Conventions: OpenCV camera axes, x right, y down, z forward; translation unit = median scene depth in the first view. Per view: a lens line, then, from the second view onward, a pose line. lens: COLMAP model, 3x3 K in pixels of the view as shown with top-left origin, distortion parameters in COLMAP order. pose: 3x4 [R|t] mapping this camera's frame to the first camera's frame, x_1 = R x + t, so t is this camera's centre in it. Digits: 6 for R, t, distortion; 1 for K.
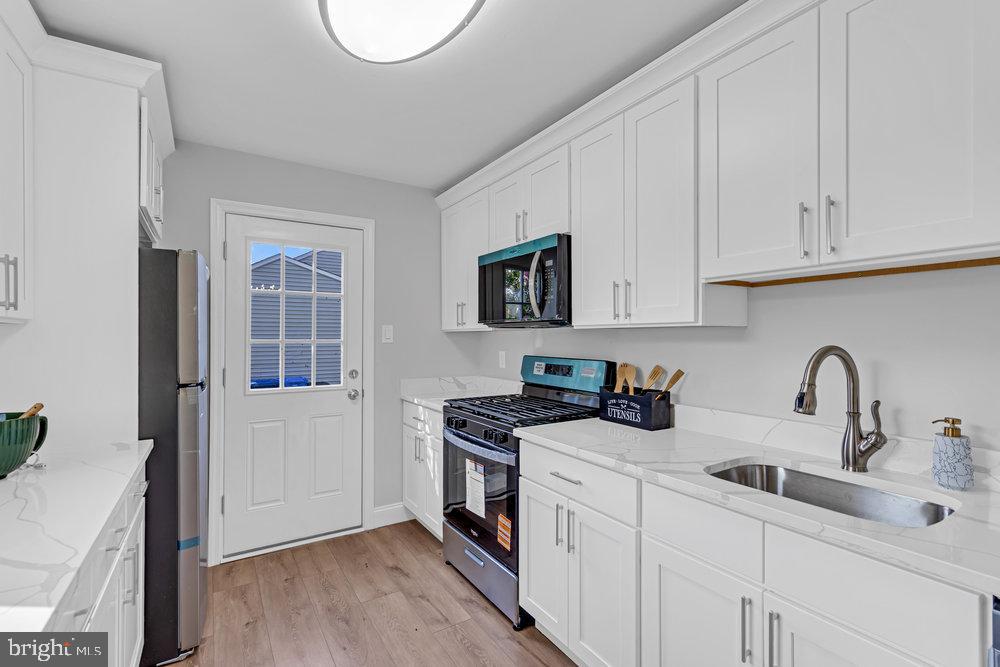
lens RADIAL K [[451.9, 0, 506.8], [0, 451.9, 333.2], [0, 0, 1]] dist [-0.003643, 0.000687]
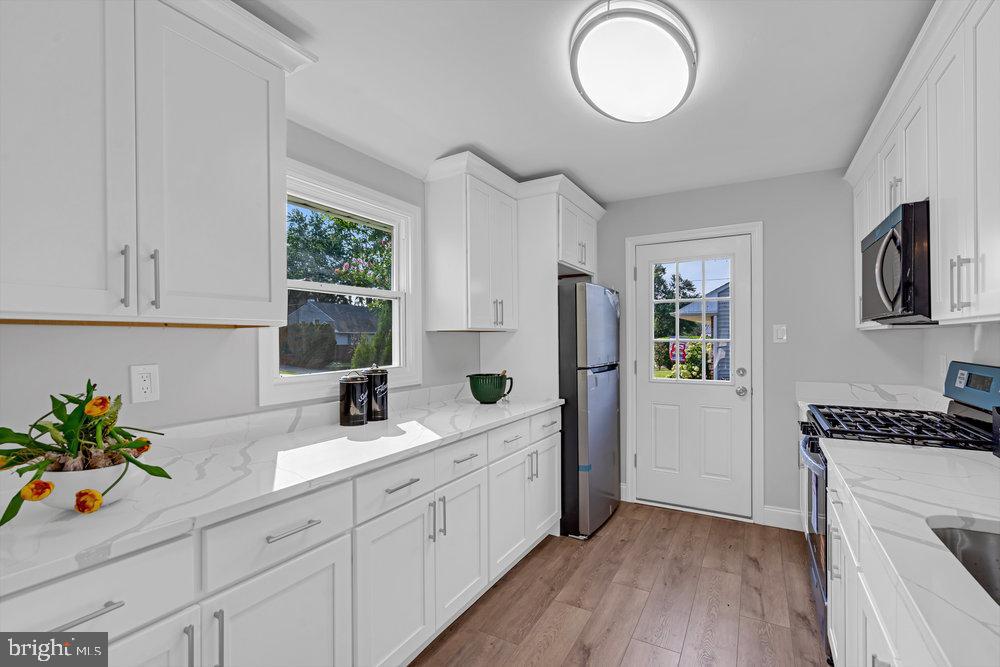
lens RADIAL K [[451.9, 0, 502.1], [0, 451.9, 338.0], [0, 0, 1]] dist [-0.003643, 0.000687]
pose [[0.461341, -0.002548, -0.887219, 0.408745], [0.011835, 0.999925, 0.003282, 0.000885], [0.887144, -0.012014, 0.461336, 0.015046]]
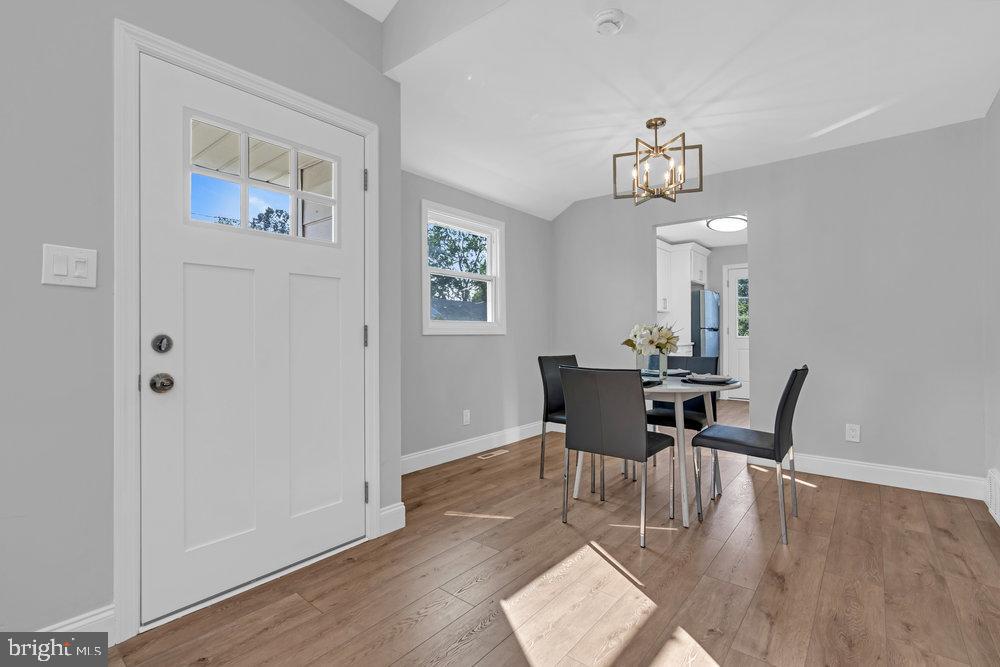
lens RADIAL K [[451.9, 0, 500.7], [0, 451.9, 328.0], [0, 0, 1]] dist [-0.003643, 0.000687]
pose [[0.292395, -0.009996, -0.956245, 1.587947], [0.008668, 0.999932, -0.007803, 0.090230], [0.956258, -0.006008, 0.292462, -1.108716]]
